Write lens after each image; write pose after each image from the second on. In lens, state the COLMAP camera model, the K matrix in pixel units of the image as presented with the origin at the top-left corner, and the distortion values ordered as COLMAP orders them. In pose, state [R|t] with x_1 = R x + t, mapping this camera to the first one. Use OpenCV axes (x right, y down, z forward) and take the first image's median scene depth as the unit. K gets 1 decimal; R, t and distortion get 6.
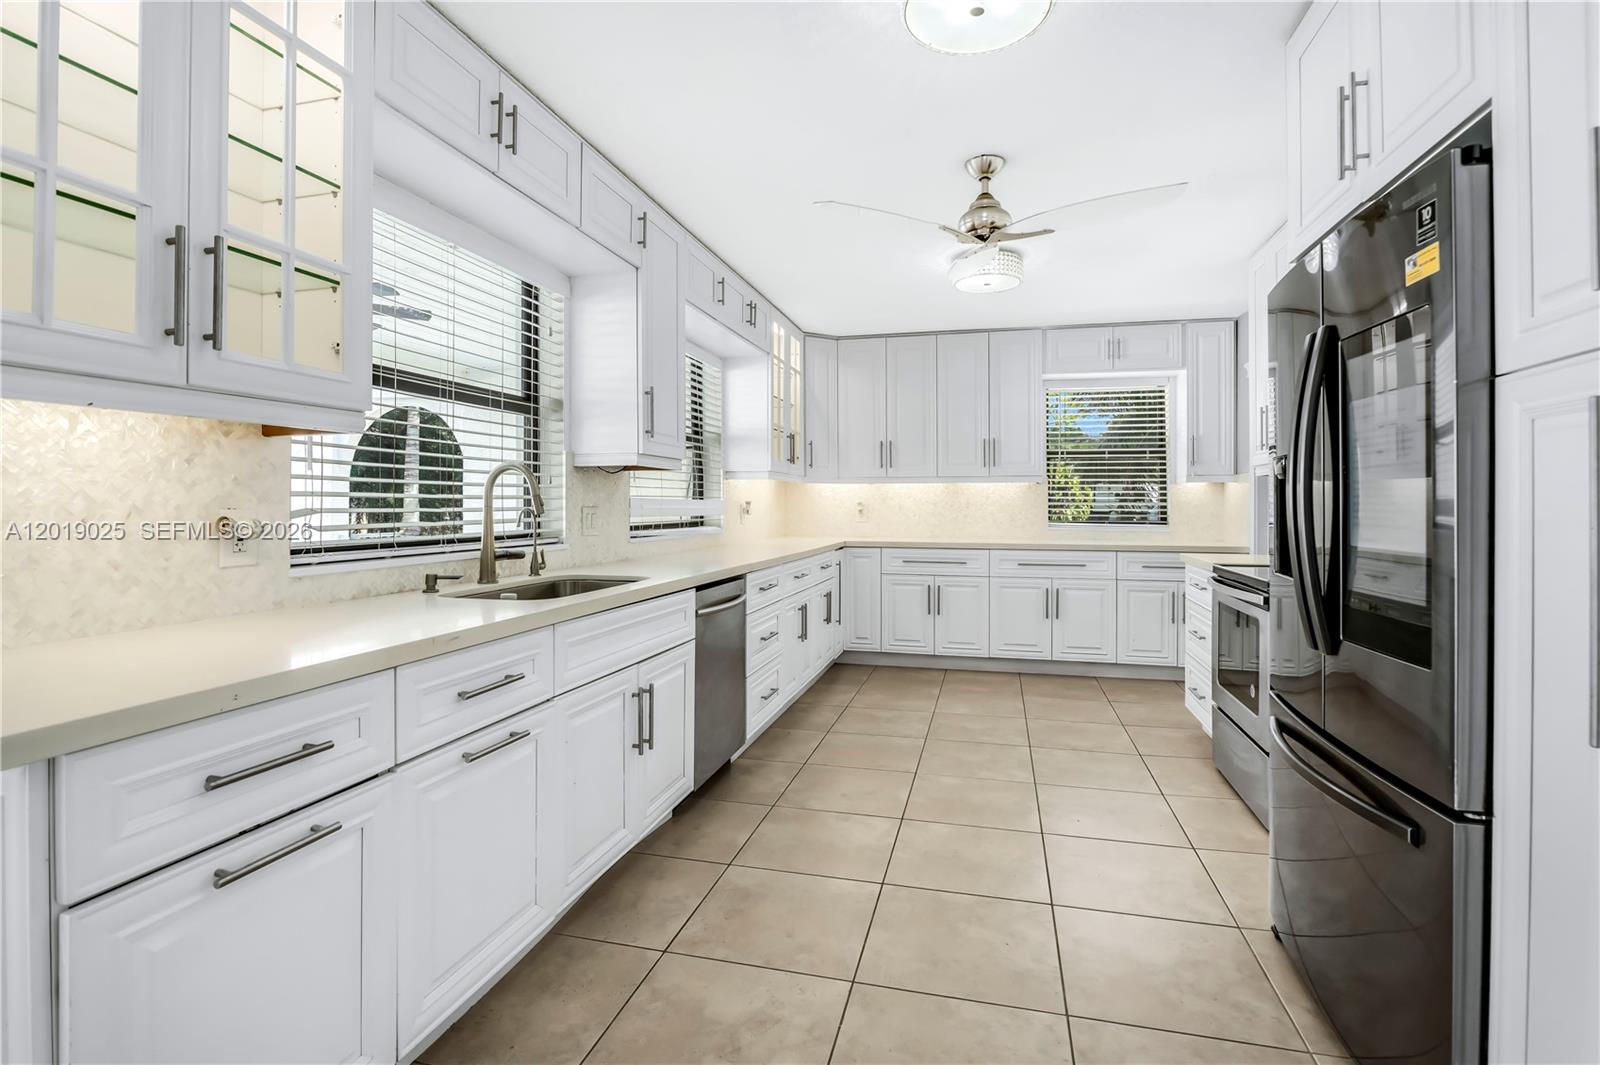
lens RADIAL K [[759.1, 0, 815.1], [0, 759.1, 488.8], [0, 0, 1]] dist [-0.005134, 0.000380]
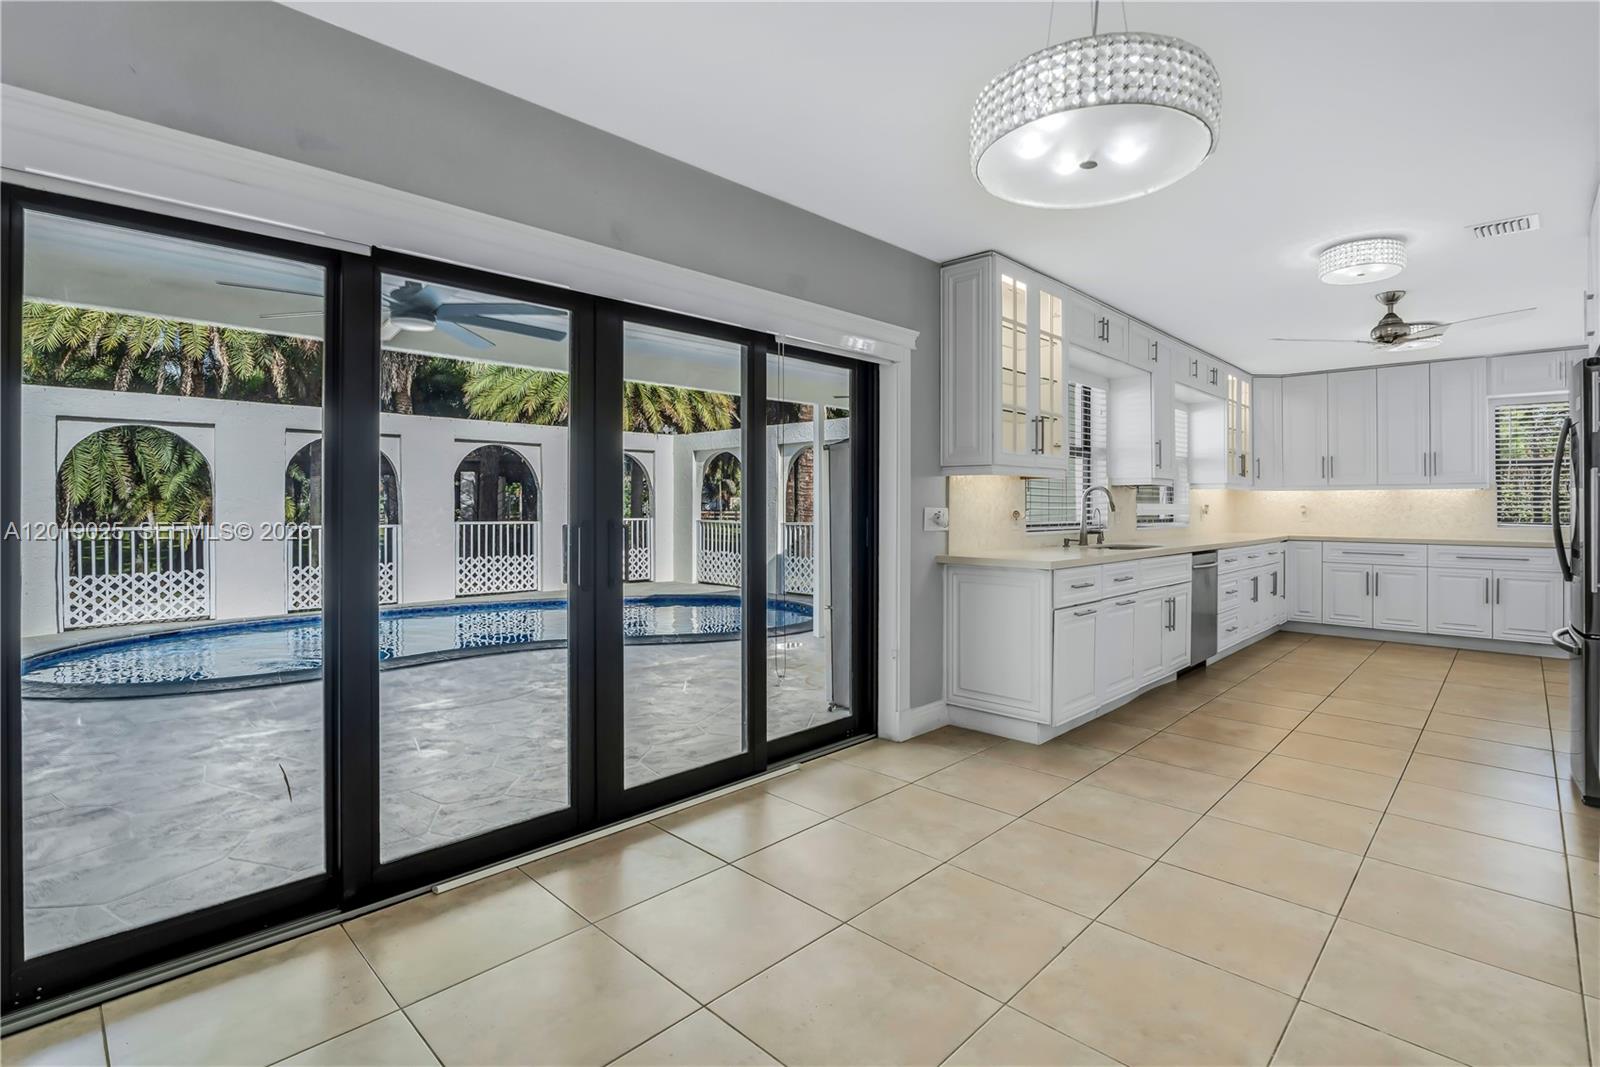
lens RADIAL K [[759.1, 0, 826.1], [0, 759.1, 504.7], [0, 0, 1]] dist [-0.005134, 0.000380]
pose [[0.872620, -0.000008, -0.488400, -0.019694], [0.008398, 0.999852, 0.014989, -0.010248], [0.488328, -0.017181, 0.872491, -0.543300]]
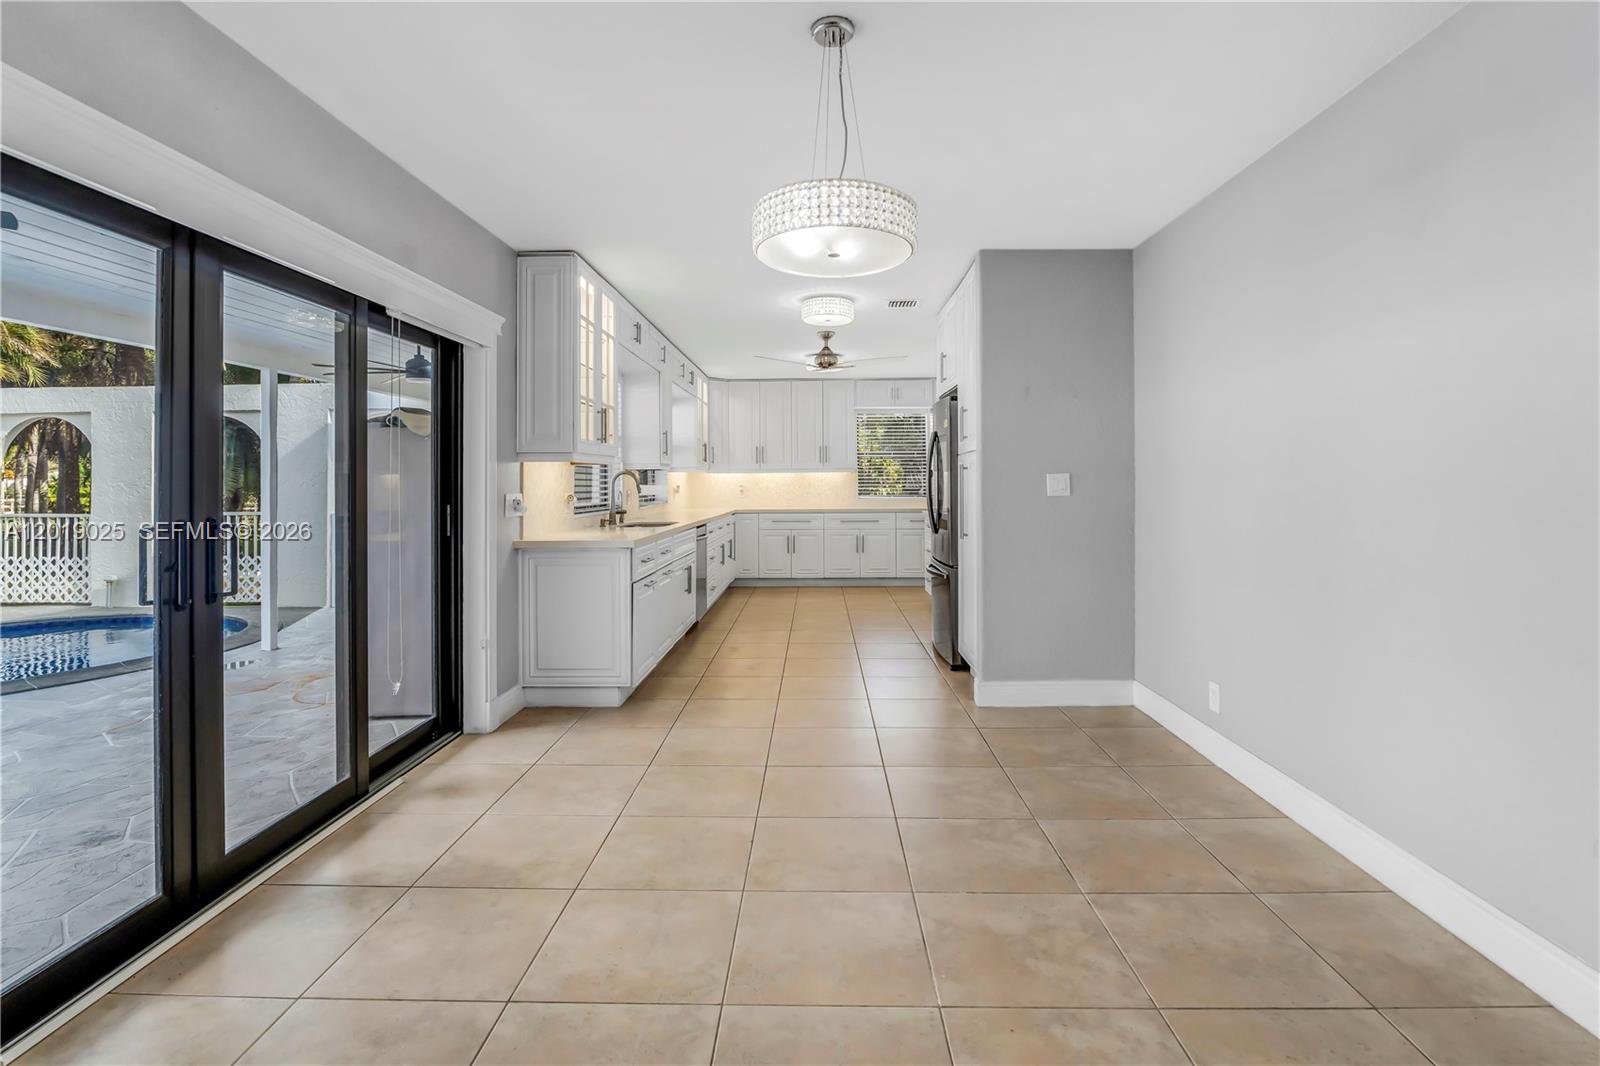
lens RADIAL K [[759.1, 0, 809.9], [0, 759.1, 476.5], [0, 0, 1]] dist [-0.005134, 0.000380]
pose [[0.974839, -0.006833, 0.222807, -0.176634], [0.004478, 0.999929, 0.011070, -0.019396], [-0.222867, -0.009793, 0.974800, -0.638487]]
